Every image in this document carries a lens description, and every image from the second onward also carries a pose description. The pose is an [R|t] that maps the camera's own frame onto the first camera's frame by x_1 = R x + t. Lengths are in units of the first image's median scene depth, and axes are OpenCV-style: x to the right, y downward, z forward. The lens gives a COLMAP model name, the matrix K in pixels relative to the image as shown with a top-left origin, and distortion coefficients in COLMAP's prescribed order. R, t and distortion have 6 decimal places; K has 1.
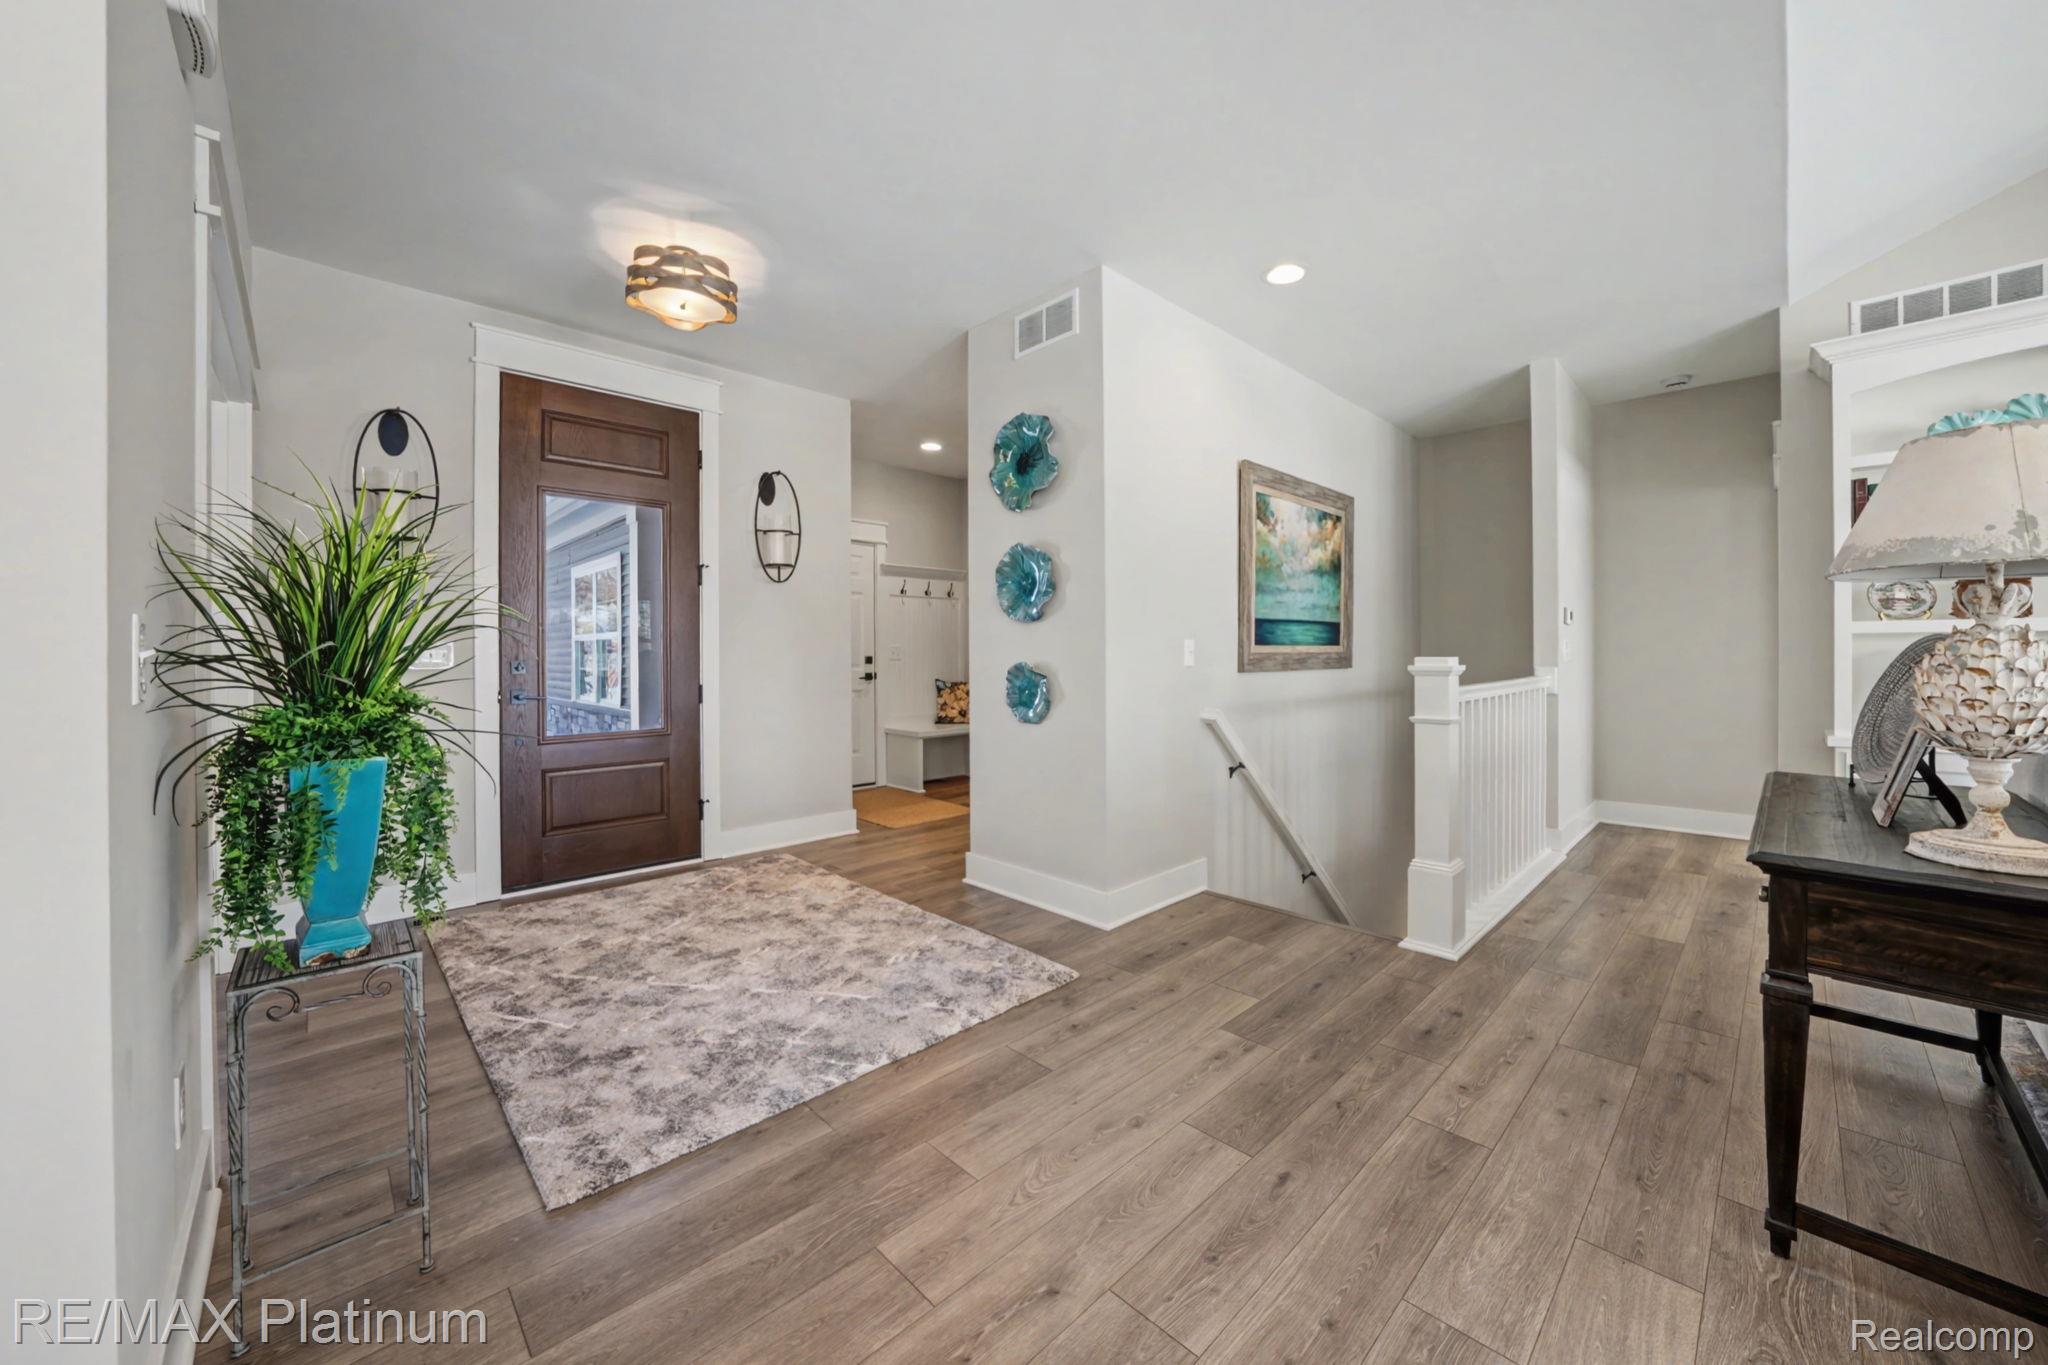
lens RADIAL K [[754.2, 0, 1026.3], [0, 754.2, 651.5], [0, 0, 1]] dist [-0.008677, -0.000118]
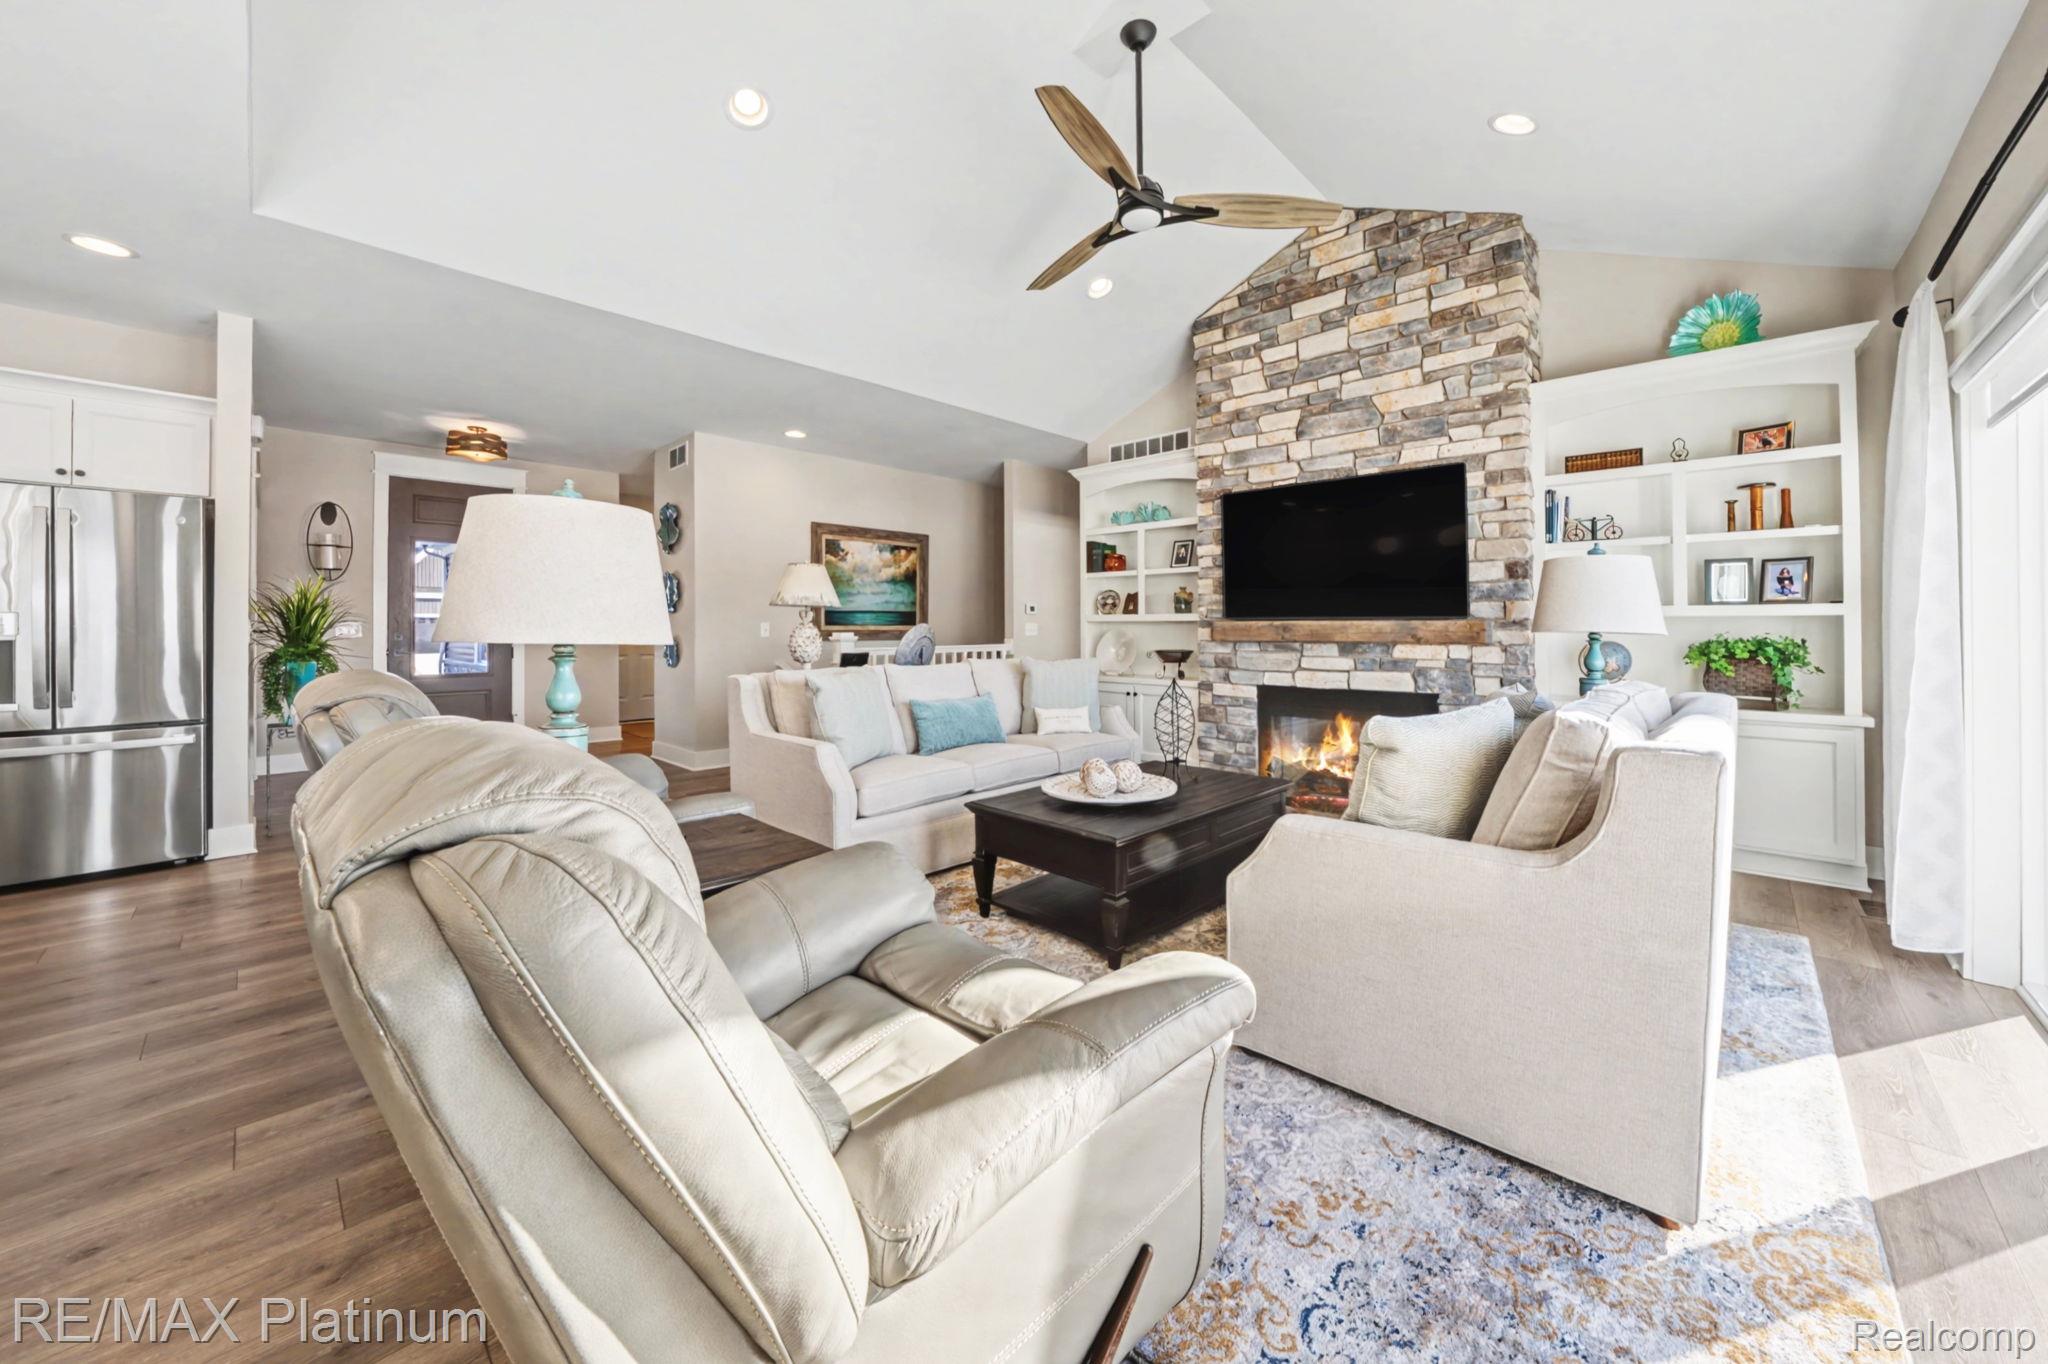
lens RADIAL K [[749.4, 0, 998.6], [0, 749.4, 616.9], [0, 0, 1]] dist [-0.000862, 0.000025]
pose [[0.999859, 0.003829, 0.016333, 0.694316], [-0.003626, 0.999916, -0.012477, -0.008036], [-0.016380, 0.012416, 0.999789, -0.778544]]
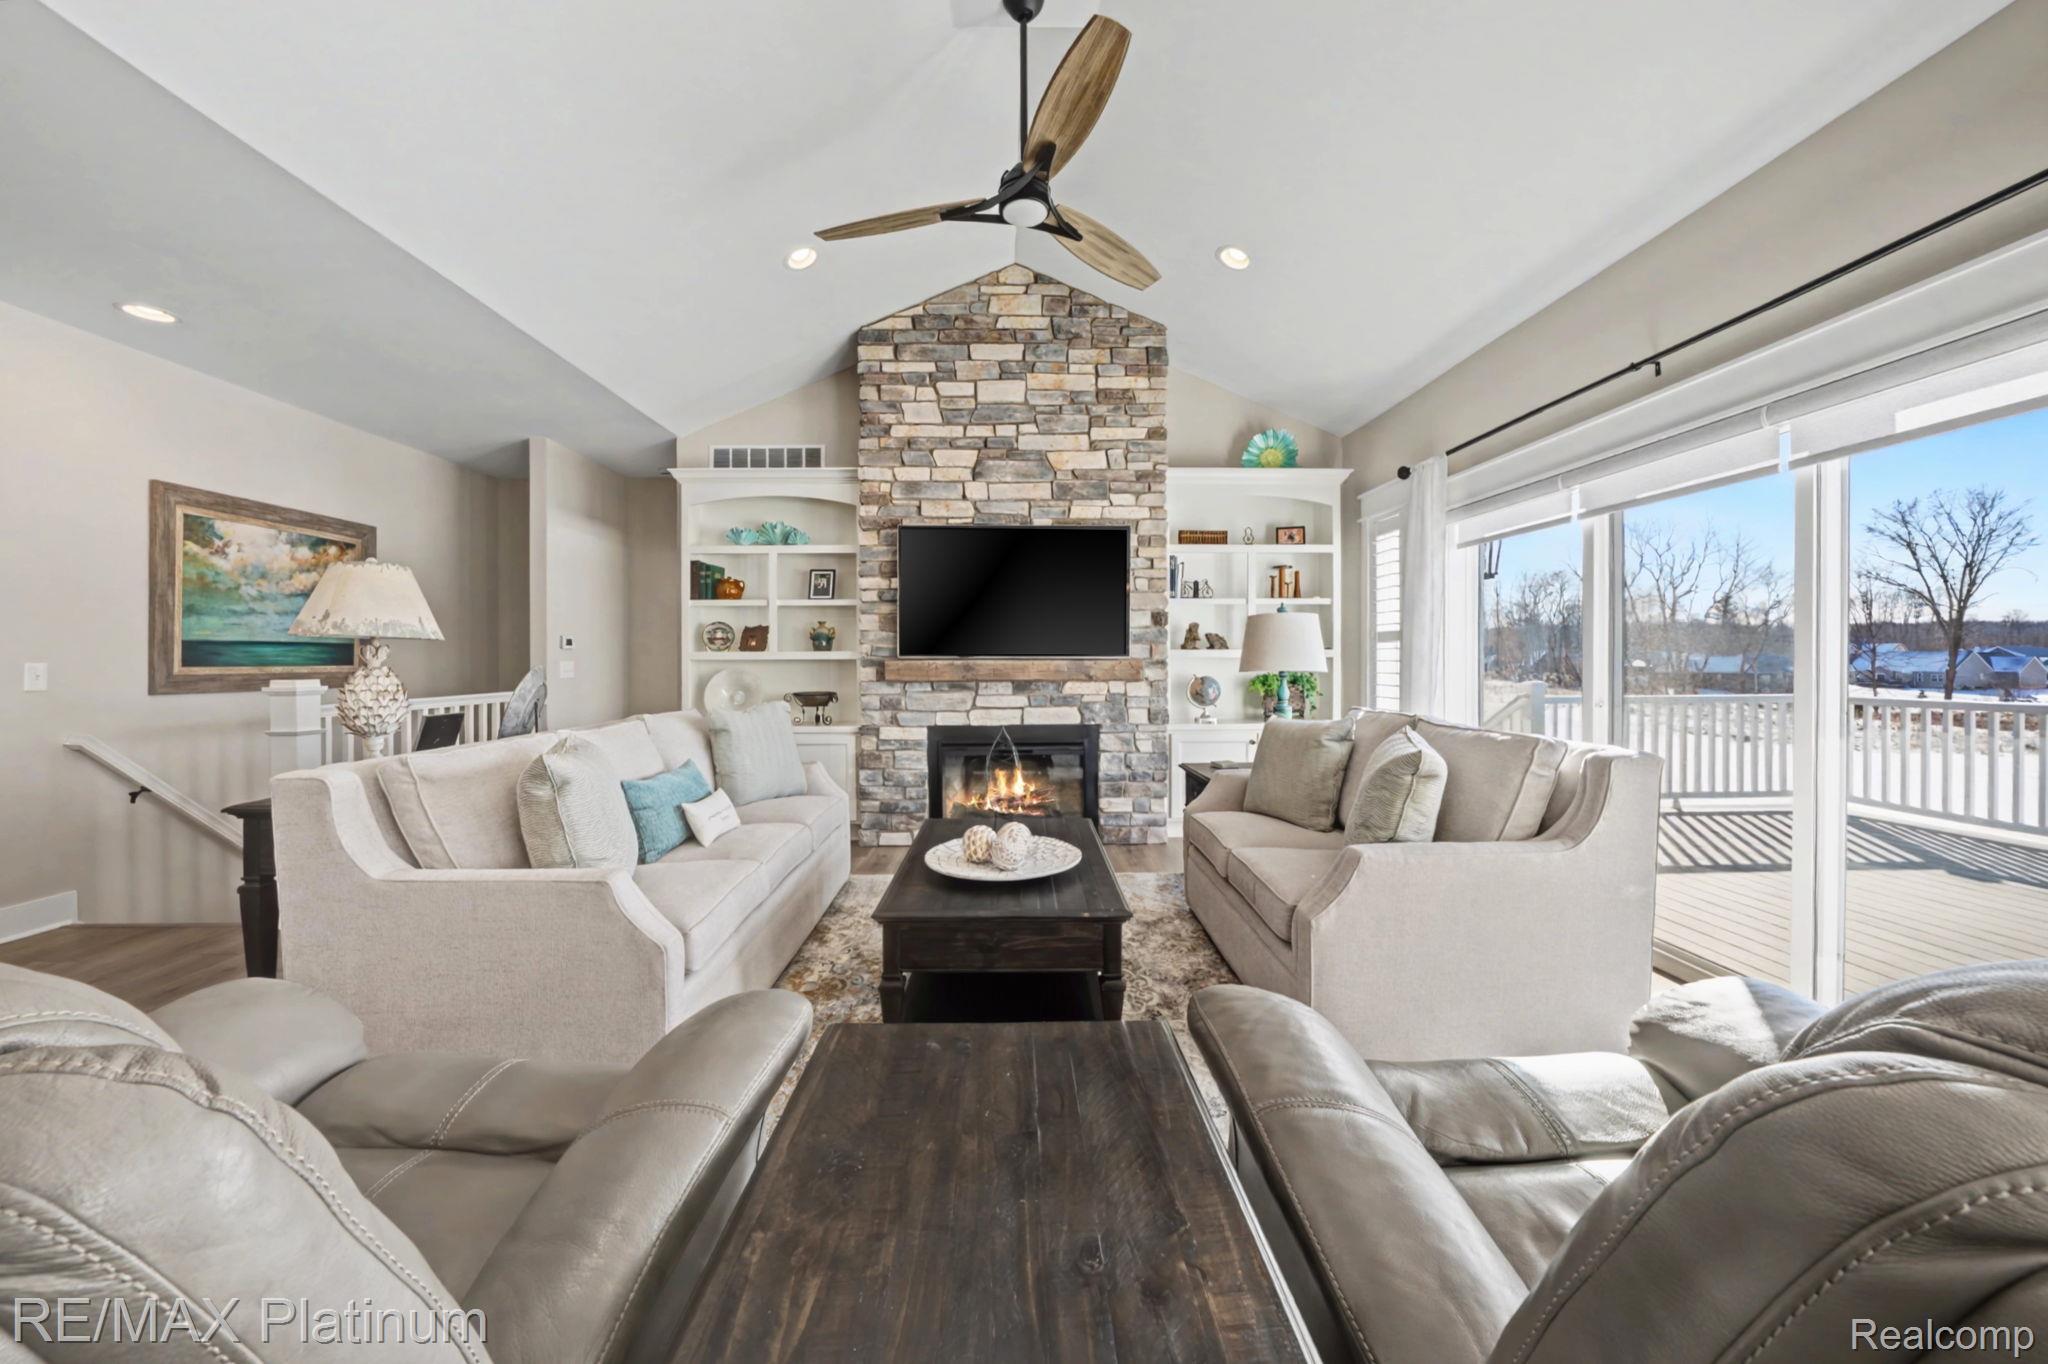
lens RADIAL K [[773.0, 0, 1021.3], [0, 773.0, 659.2], [0, 0, 1]] dist [-0.001379, -0.000027]
pose [[0.697885, 0.002622, 0.716205, 0.354033], [0.000158, 0.999993, -0.003815, -0.015034], [-0.716210, 0.002775, 0.697880, -0.514116]]
